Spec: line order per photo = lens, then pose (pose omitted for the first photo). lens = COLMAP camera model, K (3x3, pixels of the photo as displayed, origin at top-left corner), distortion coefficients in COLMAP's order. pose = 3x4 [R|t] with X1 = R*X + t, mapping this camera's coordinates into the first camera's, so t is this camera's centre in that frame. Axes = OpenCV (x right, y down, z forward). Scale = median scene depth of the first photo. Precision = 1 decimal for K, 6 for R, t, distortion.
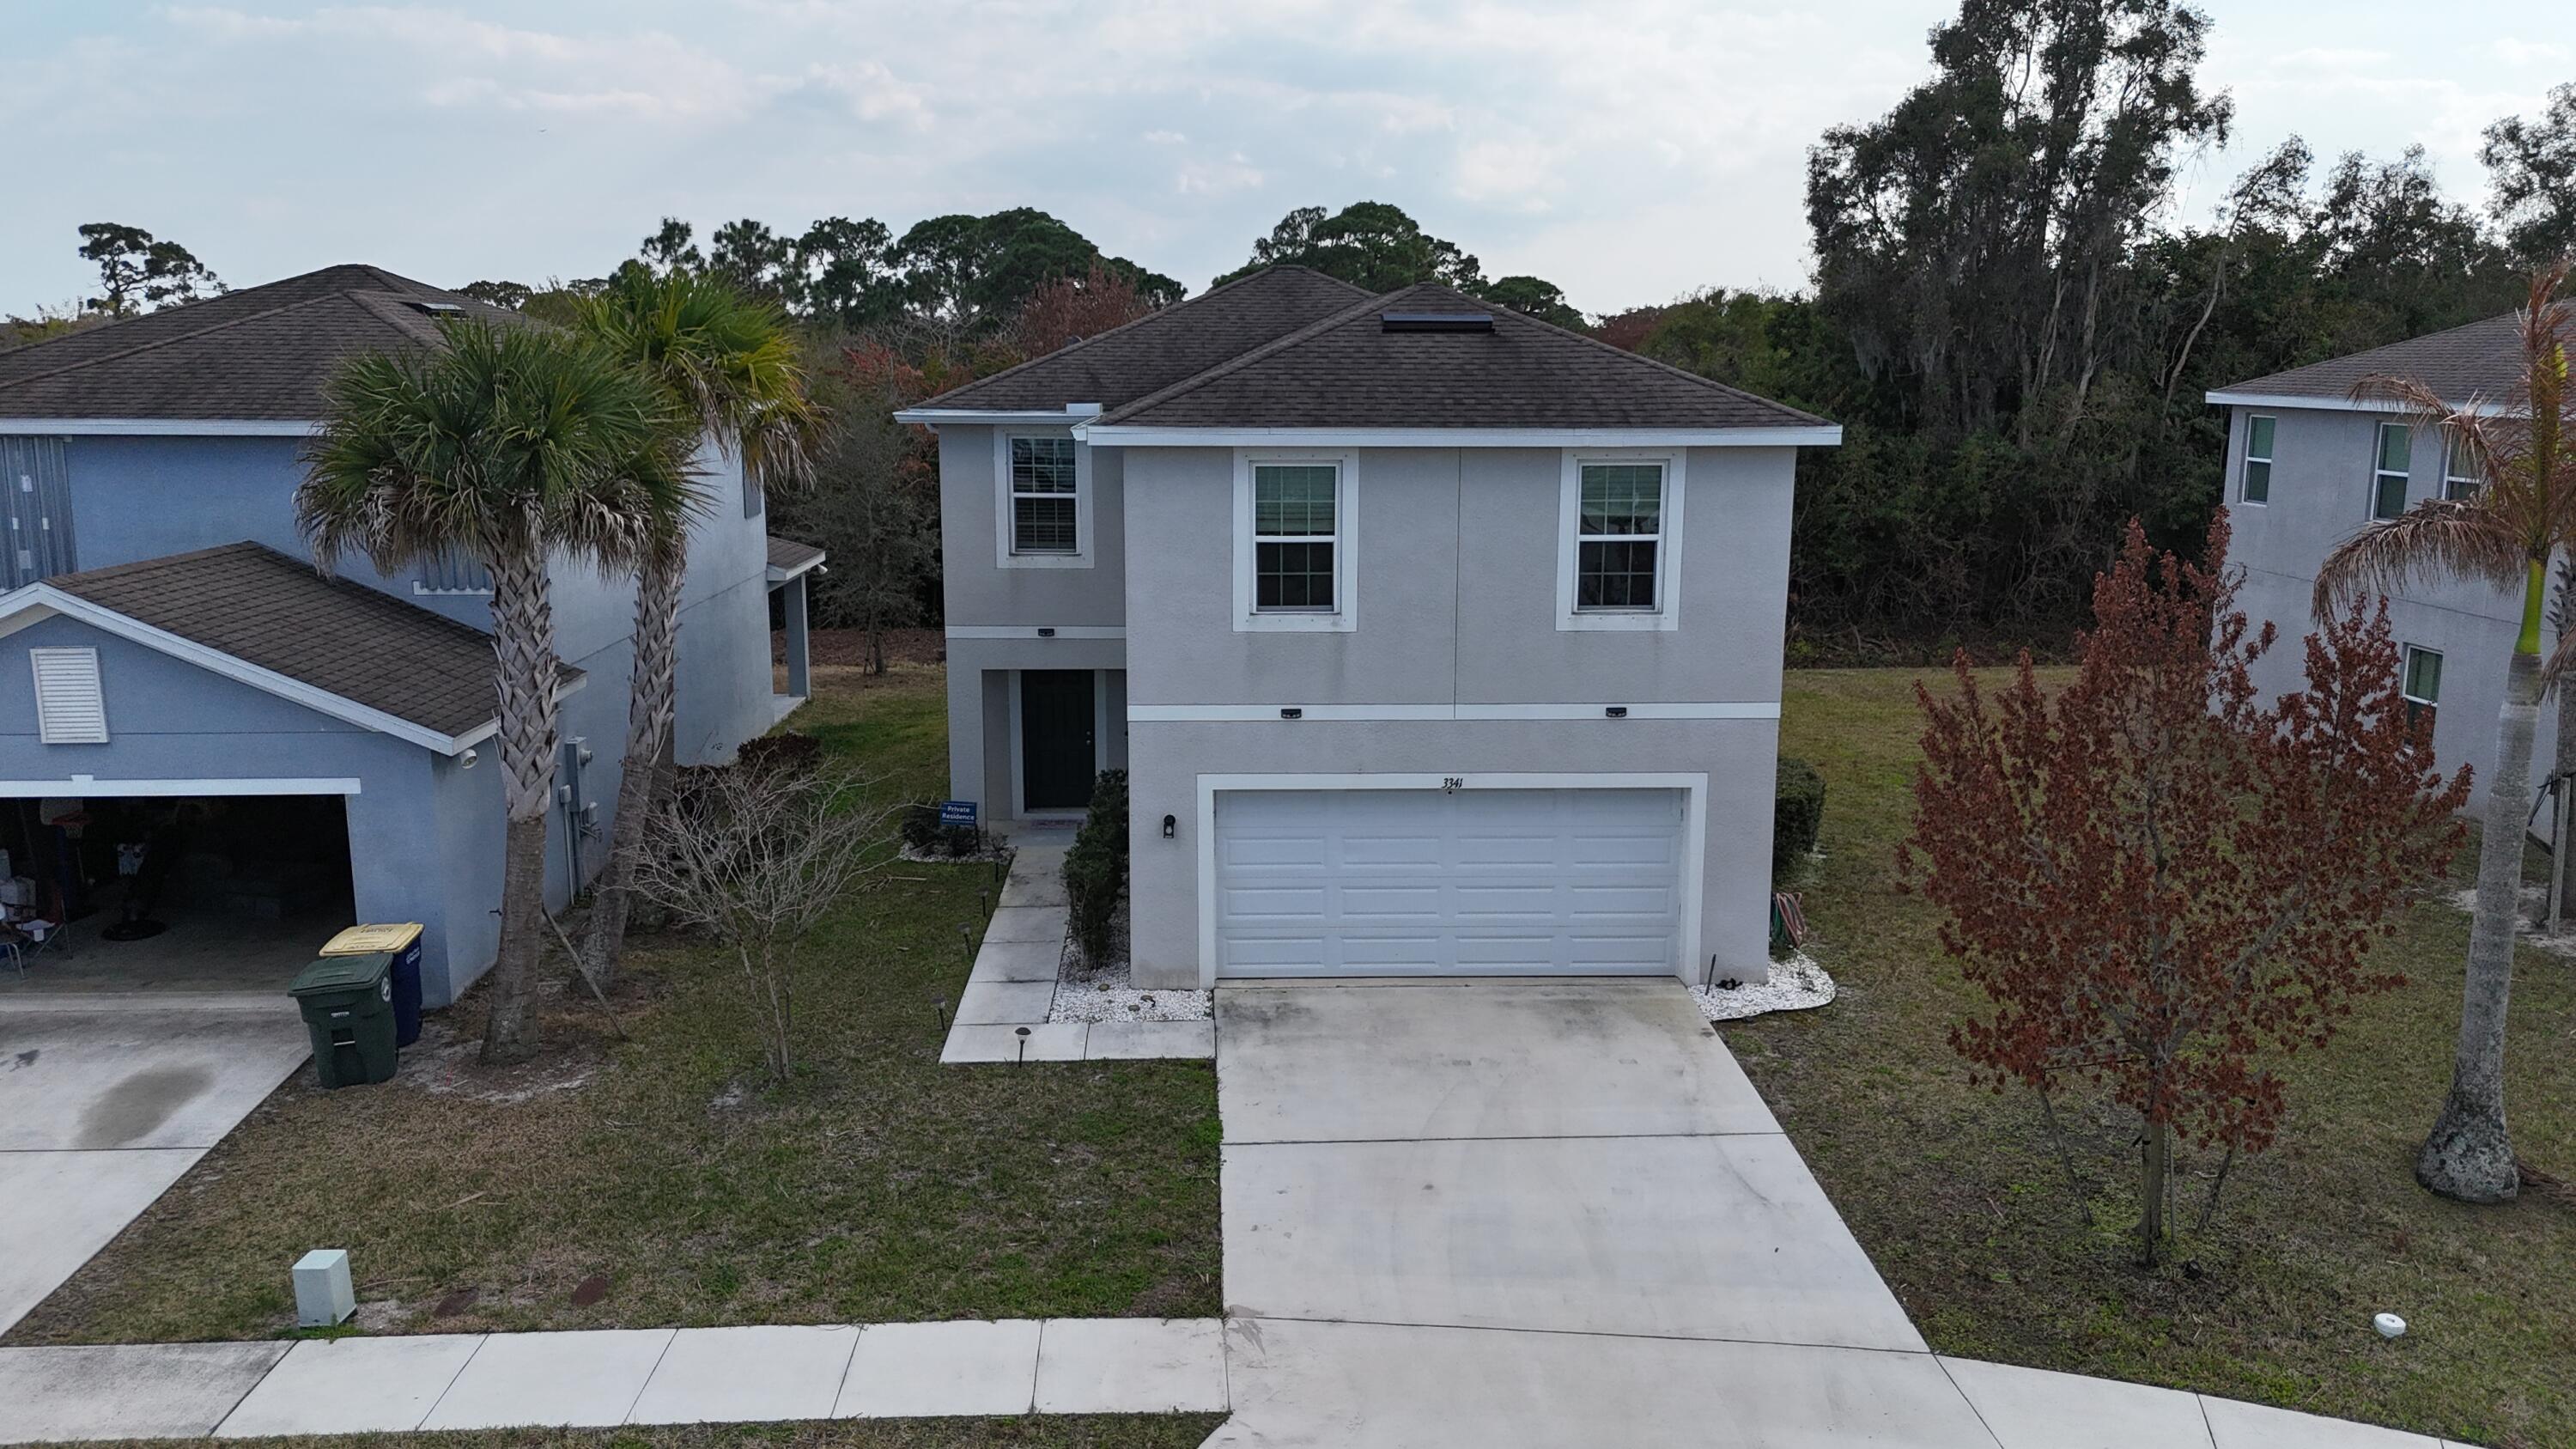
lens RADIAL K [[1900.9, 0, 1287.5], [0, 1900.9, 711.9], [0, 0, 1]] dist [0.067791, -0.061388]
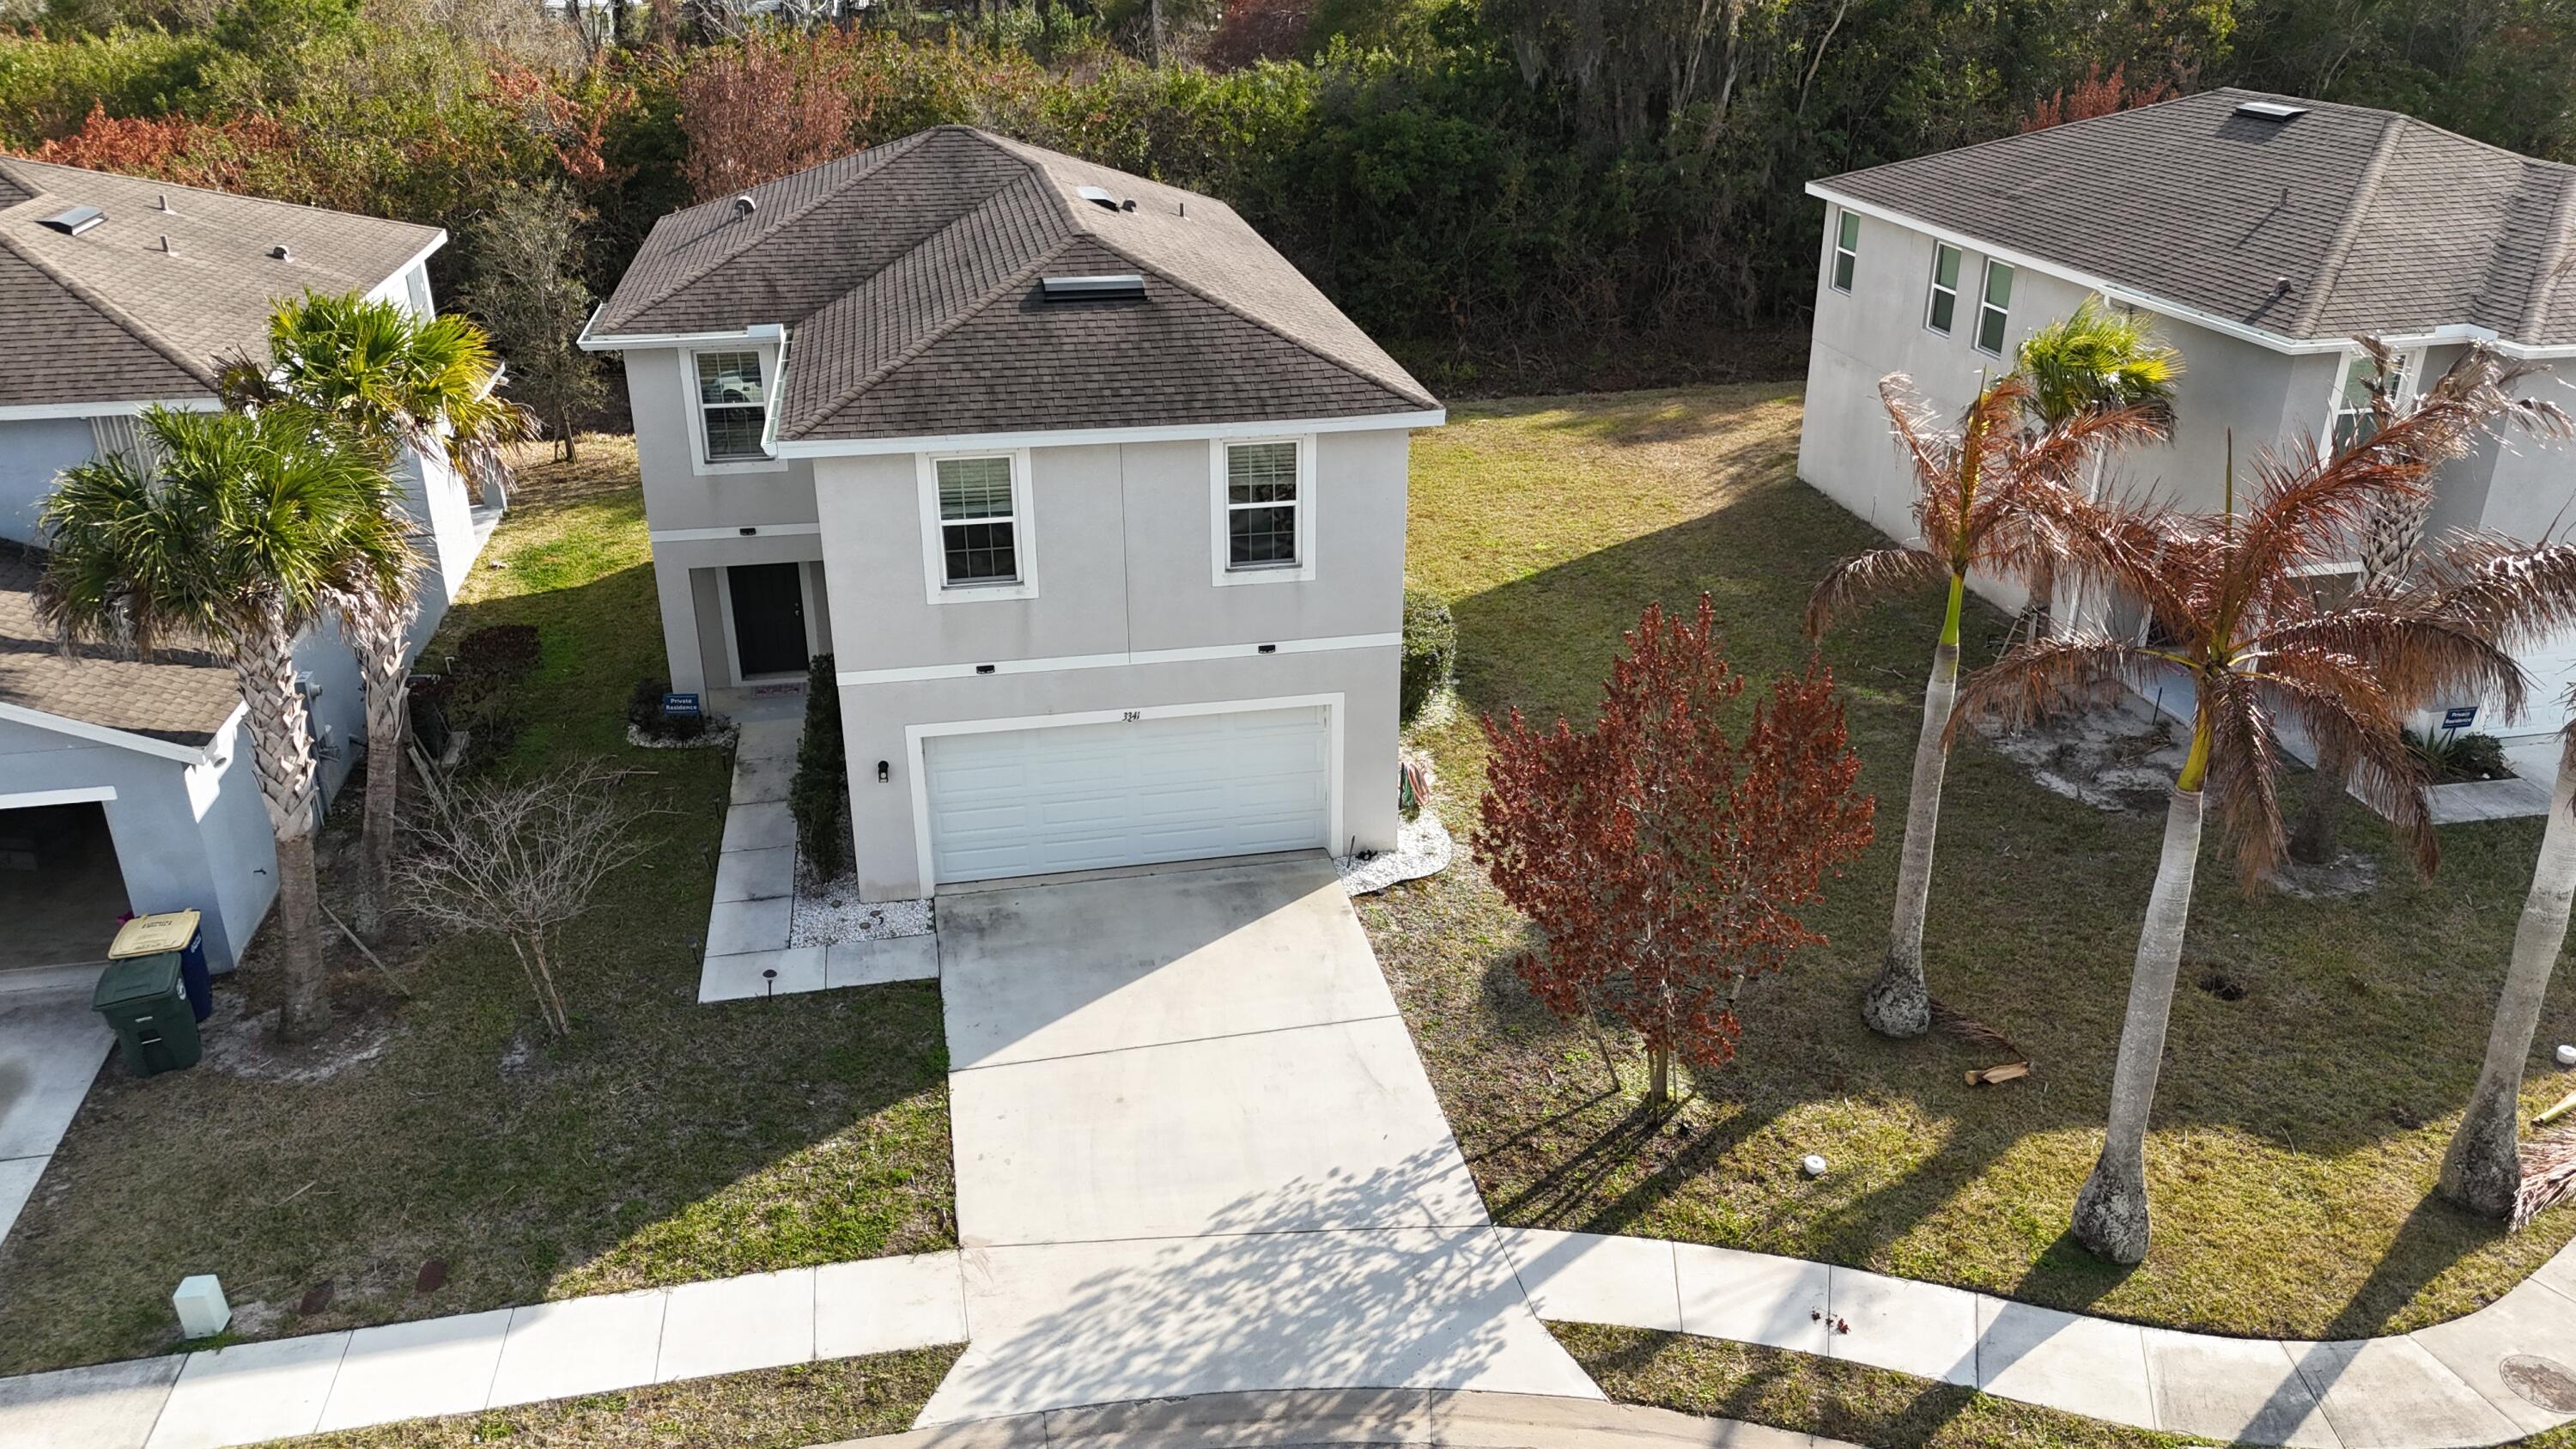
lens RADIAL K [[1900.9, 0, 1284.8], [0, 1900.9, 713.2], [0, 0, 1]] dist [0.067791, -0.061388]
pose [[0.988136, -0.065574, 0.138879, 0.019912], [0.032867, 0.973606, 0.225854, -0.229254], [-0.150024, -0.218610, 0.964211, -0.137605]]
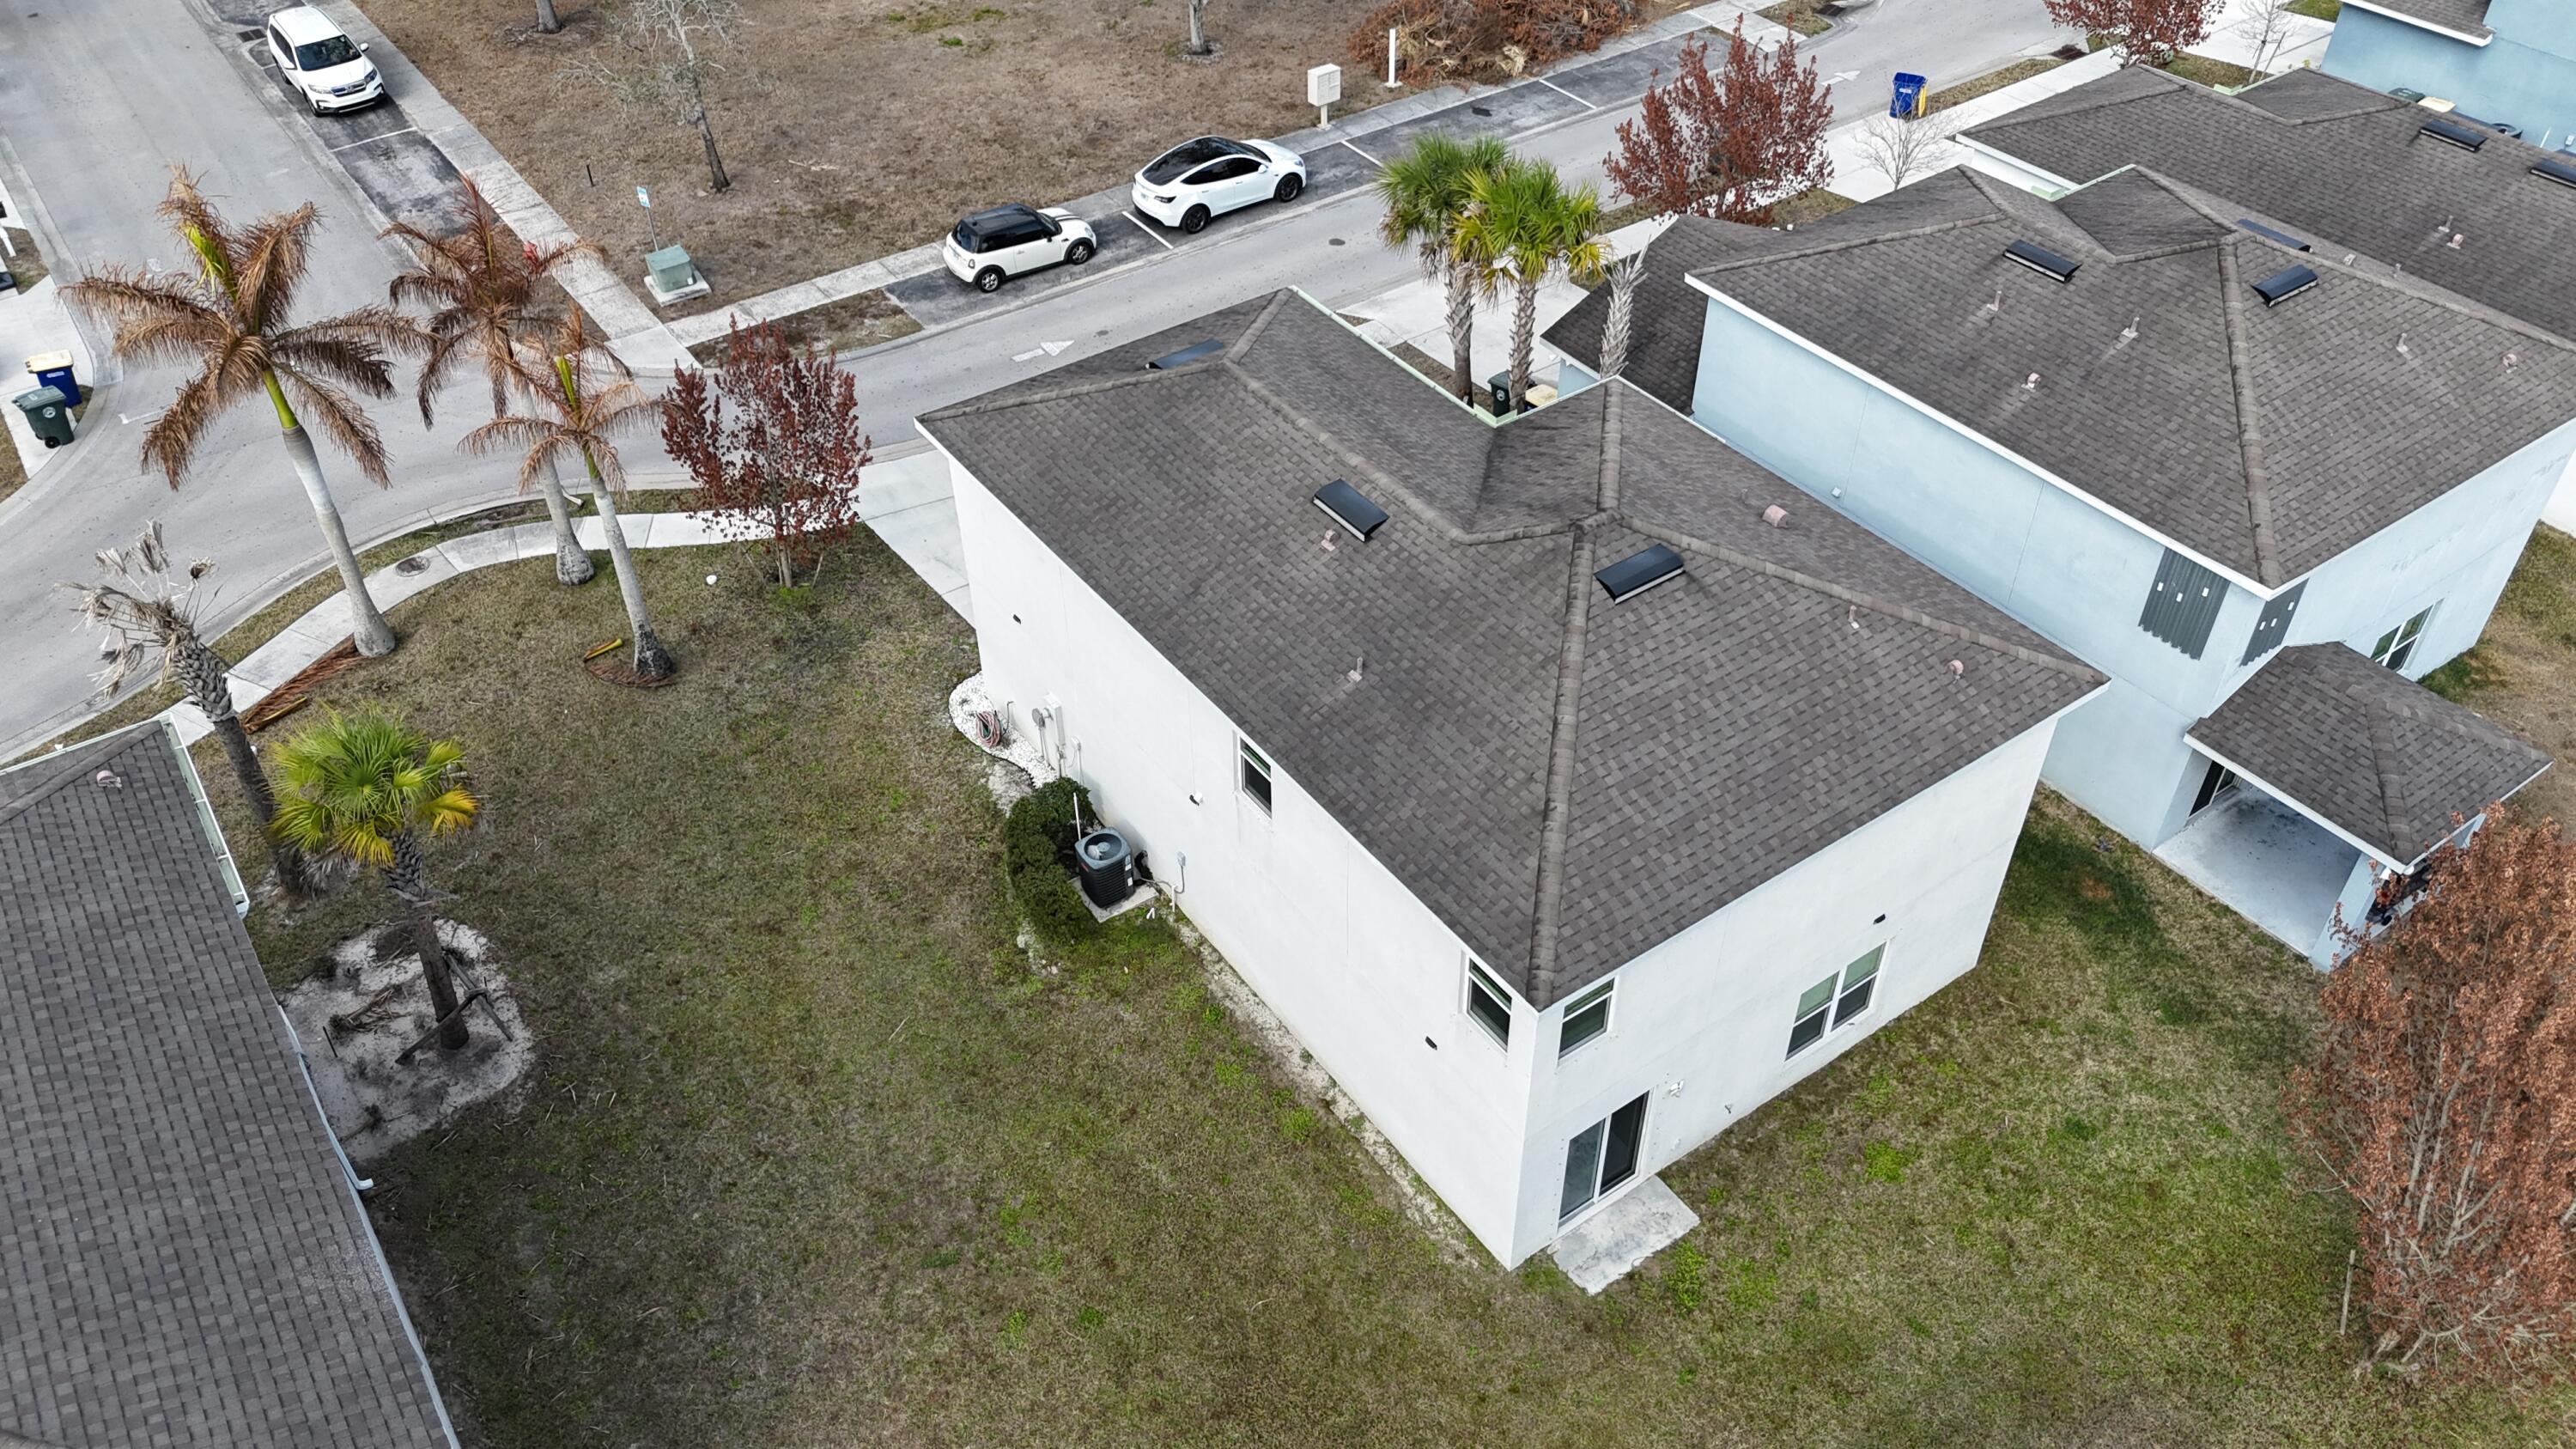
lens RADIAL K [[1900.9, 0, 1290.4], [0, 1900.9, 719.0], [0, 0, 1]] dist [0.067791, -0.061388]
pose [[-0.840435, 0.357323, -0.407417, 0.768009], [-0.095434, 0.642472, 0.760343, -1.243895], [0.533442, 0.677901, -0.505855, 2.142757]]
